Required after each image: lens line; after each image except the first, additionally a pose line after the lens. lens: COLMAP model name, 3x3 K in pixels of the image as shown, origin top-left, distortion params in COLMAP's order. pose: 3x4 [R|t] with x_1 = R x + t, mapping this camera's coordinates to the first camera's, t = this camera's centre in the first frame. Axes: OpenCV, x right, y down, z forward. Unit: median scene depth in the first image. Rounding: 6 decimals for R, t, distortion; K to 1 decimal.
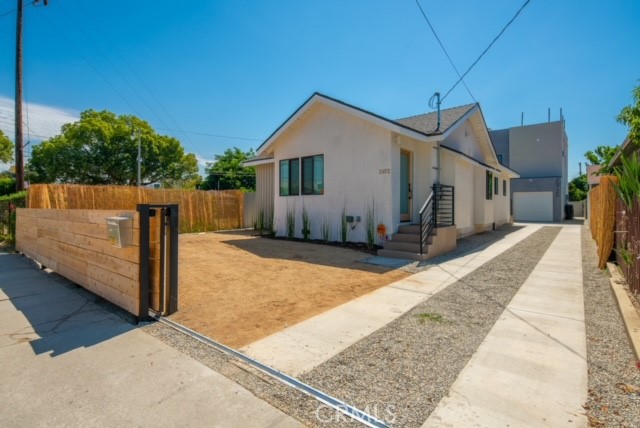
lens RADIAL K [[316.4, 0, 317.9], [0, 316.4, 200.4], [0, 0, 1]] dist [0.000024, -0.000196]
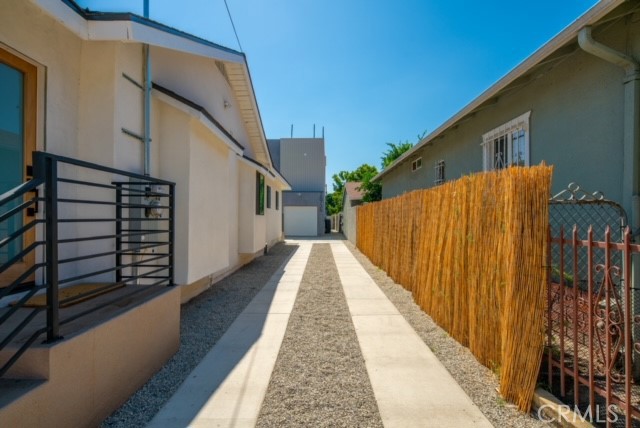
lens RADIAL K [[309.7, 0, 317.3], [0, 309.7, 220.4], [0, 0, 1]] dist [-0.001672, -0.000723]
pose [[0.780774, -0.003828, 0.624802, 0.273699], [-0.010809, 0.999749, 0.019632, -0.007276], [-0.624720, -0.022082, 0.780537, 0.498484]]
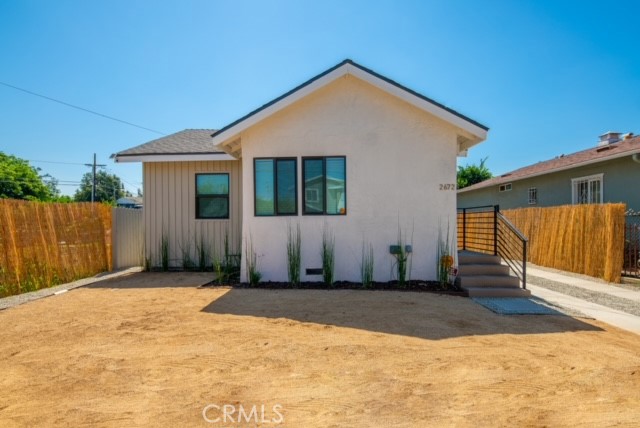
lens RADIAL K [[309.7, 0, 317.3], [0, 309.7, 220.4], [0, 0, 1]] dist [-0.001672, -0.000723]
pose [[0.786976, 0.001167, 0.616983, -0.396402], [-0.003233, 0.999992, 0.002233, -0.007221], [-0.616975, -0.003752, 0.786974, 0.451037]]
